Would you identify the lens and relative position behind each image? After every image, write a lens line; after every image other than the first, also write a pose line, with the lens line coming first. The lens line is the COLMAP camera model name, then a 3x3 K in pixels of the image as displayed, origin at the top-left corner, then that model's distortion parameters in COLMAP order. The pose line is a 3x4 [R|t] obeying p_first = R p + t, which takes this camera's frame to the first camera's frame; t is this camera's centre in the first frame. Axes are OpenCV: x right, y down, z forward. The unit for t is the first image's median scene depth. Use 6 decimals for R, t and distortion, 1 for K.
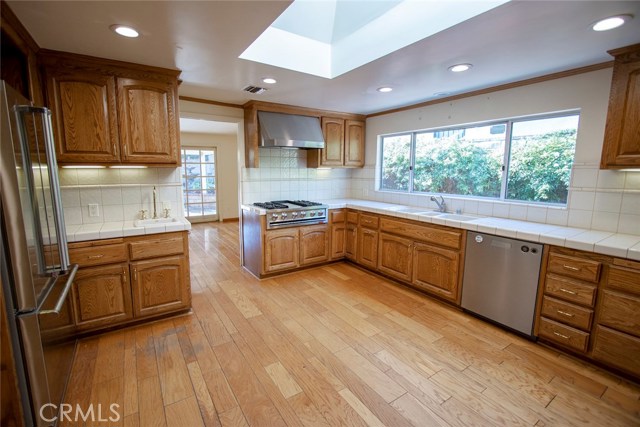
lens RADIAL K [[282.9, 0, 312.5], [0, 282.9, 208.8], [0, 0, 1]] dist [-0.016191, 0.000906]
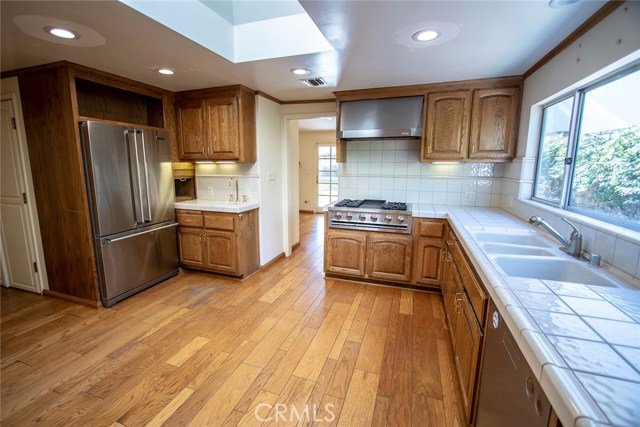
lens RADIAL K [[282.9, 0, 312.5], [0, 282.9, 208.8], [0, 0, 1]] dist [-0.016191, 0.000906]
pose [[0.608904, 0.121525, -0.783880, 0.652469], [-0.108520, 0.991666, 0.069441, -0.058115], [0.785786, 0.042783, 0.617017, 0.435388]]
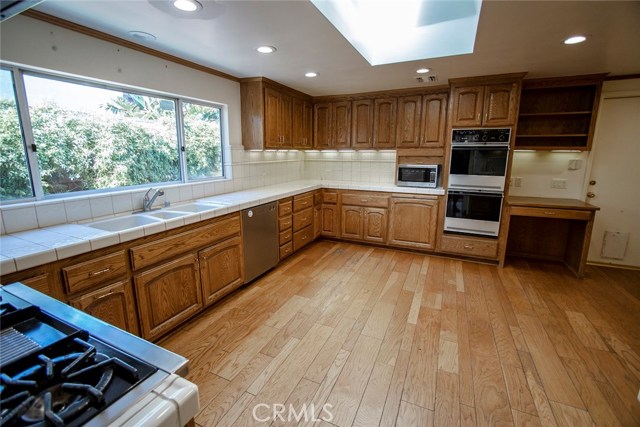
lens RADIAL K [[282.9, 0, 312.5], [0, 282.9, 208.8], [0, 0, 1]] dist [-0.016191, 0.000906]
pose [[-0.515624, -0.172843, 0.839200, -0.404439], [0.117999, 0.955784, 0.269356, -0.160184], [-0.848651, 0.237911, -0.472430, 1.157117]]
